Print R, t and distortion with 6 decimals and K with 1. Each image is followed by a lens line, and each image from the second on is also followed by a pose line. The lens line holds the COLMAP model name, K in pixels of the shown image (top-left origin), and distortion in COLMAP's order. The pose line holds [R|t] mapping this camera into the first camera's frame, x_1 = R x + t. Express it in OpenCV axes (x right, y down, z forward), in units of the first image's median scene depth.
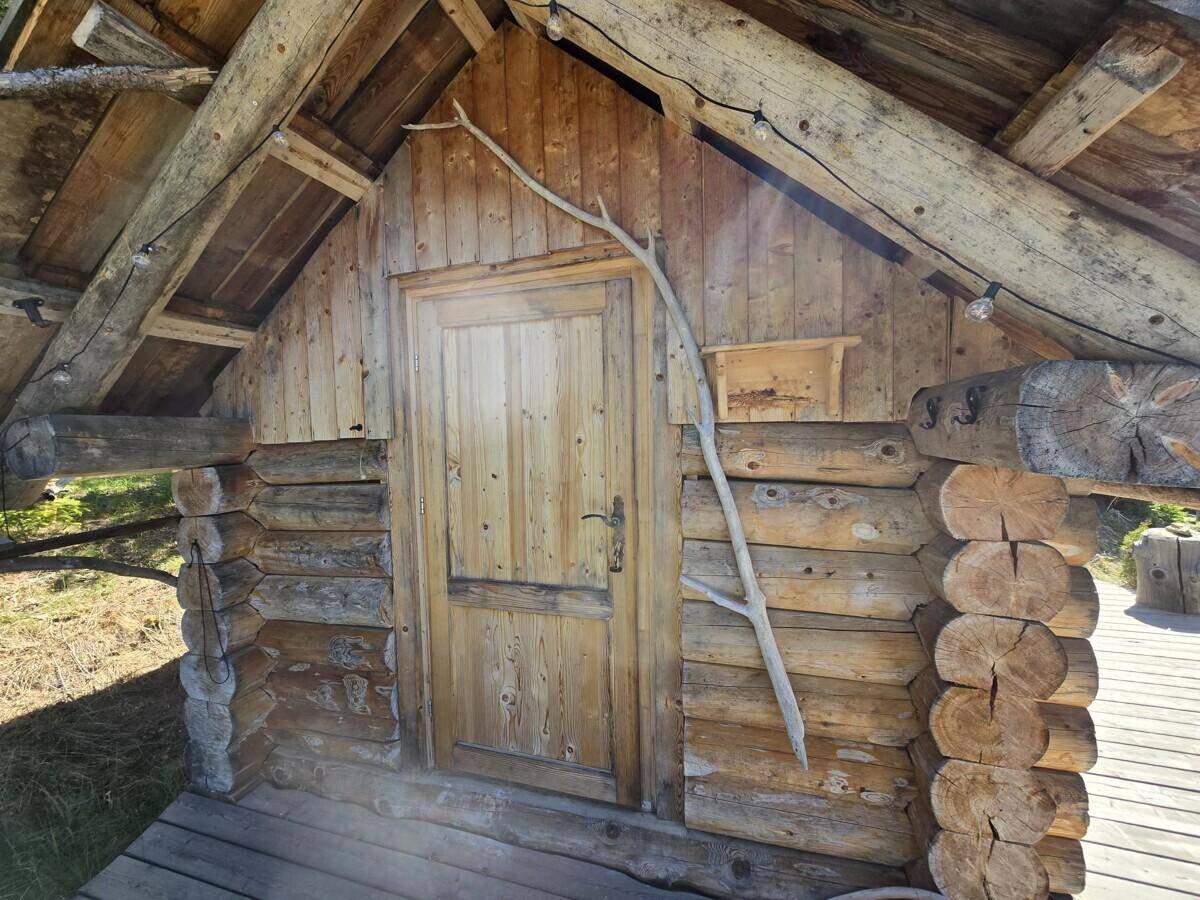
lens RADIAL K [[496.1, 0, 602.0], [0, 496.1, 451.7], [0, 0, 1]] dist [0.000235, 0.000002]
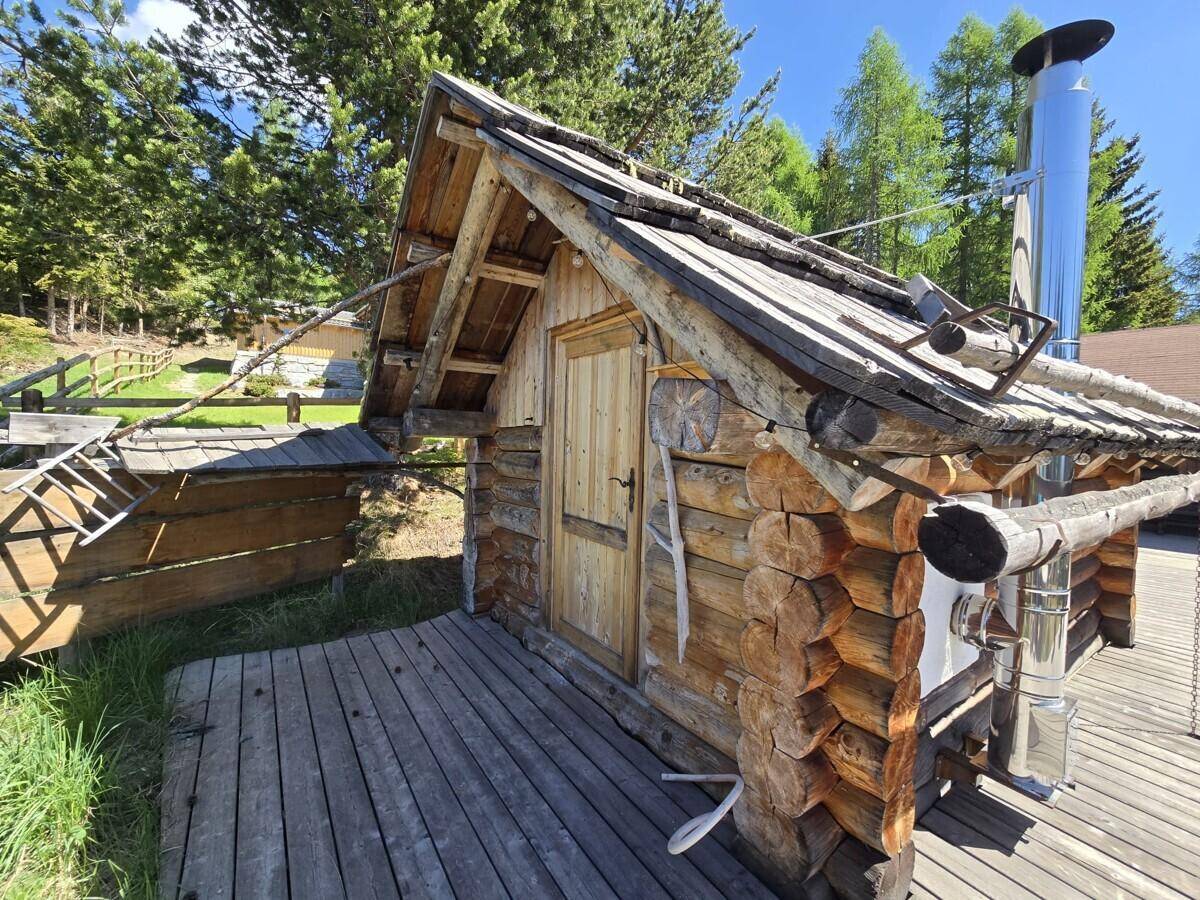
lens RADIAL K [[491.2, 0, 601.6], [0, 491.2, 451.1], [0, 0, 1]] dist [-0.001574, 0.000052]
pose [[0.788702, 0.064098, -0.611425, 0.780560], [-0.073216, 0.997265, 0.010102, 0.028585], [0.610400, 0.036799, 0.791238, -0.199495]]
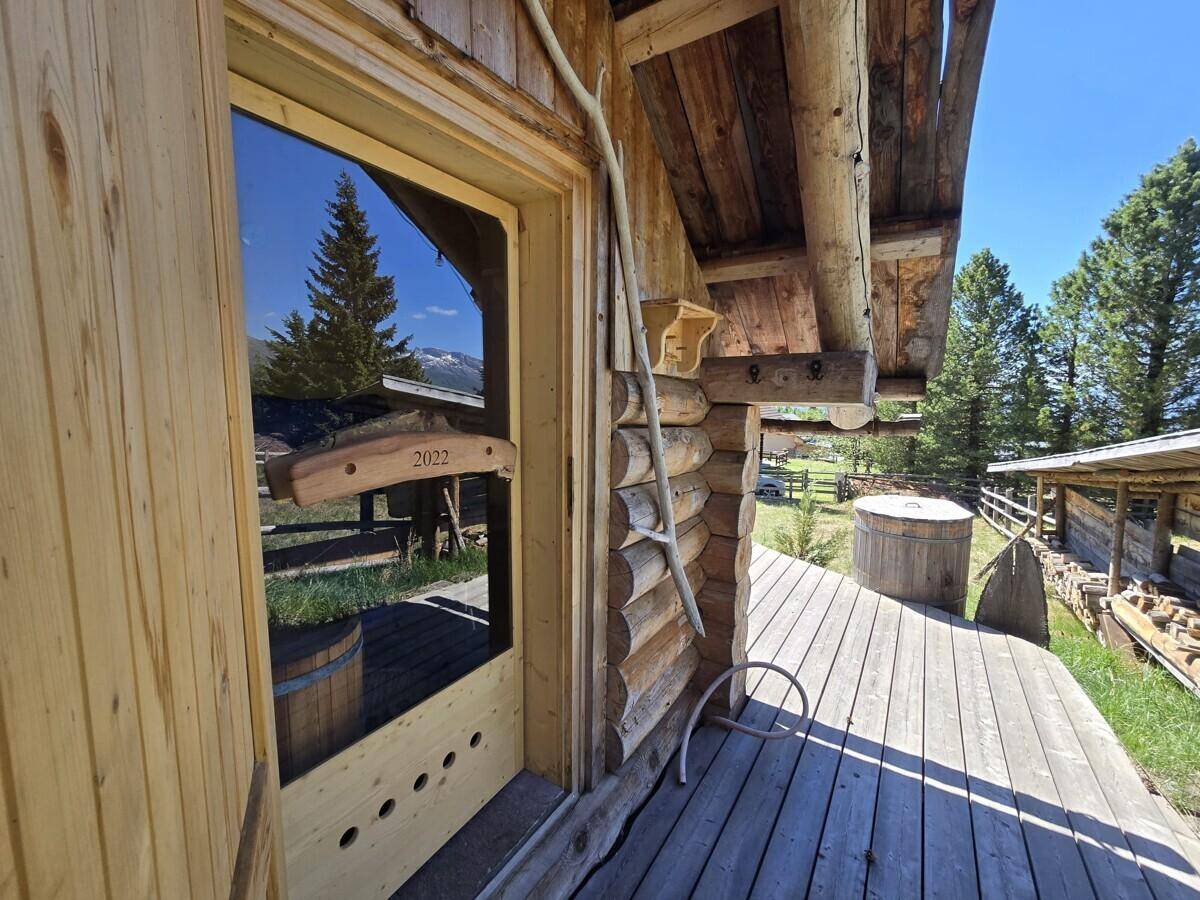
lens RADIAL K [[491.2, 0, 601.6], [0, 491.2, 451.1], [0, 0, 1]] dist [-0.001574, 0.000052]
pose [[0.279999, -0.085048, 0.956226, -0.659467], [0.016839, 0.996350, 0.083686, 0.016496], [-0.959853, -0.007330, 0.280409, 0.645887]]
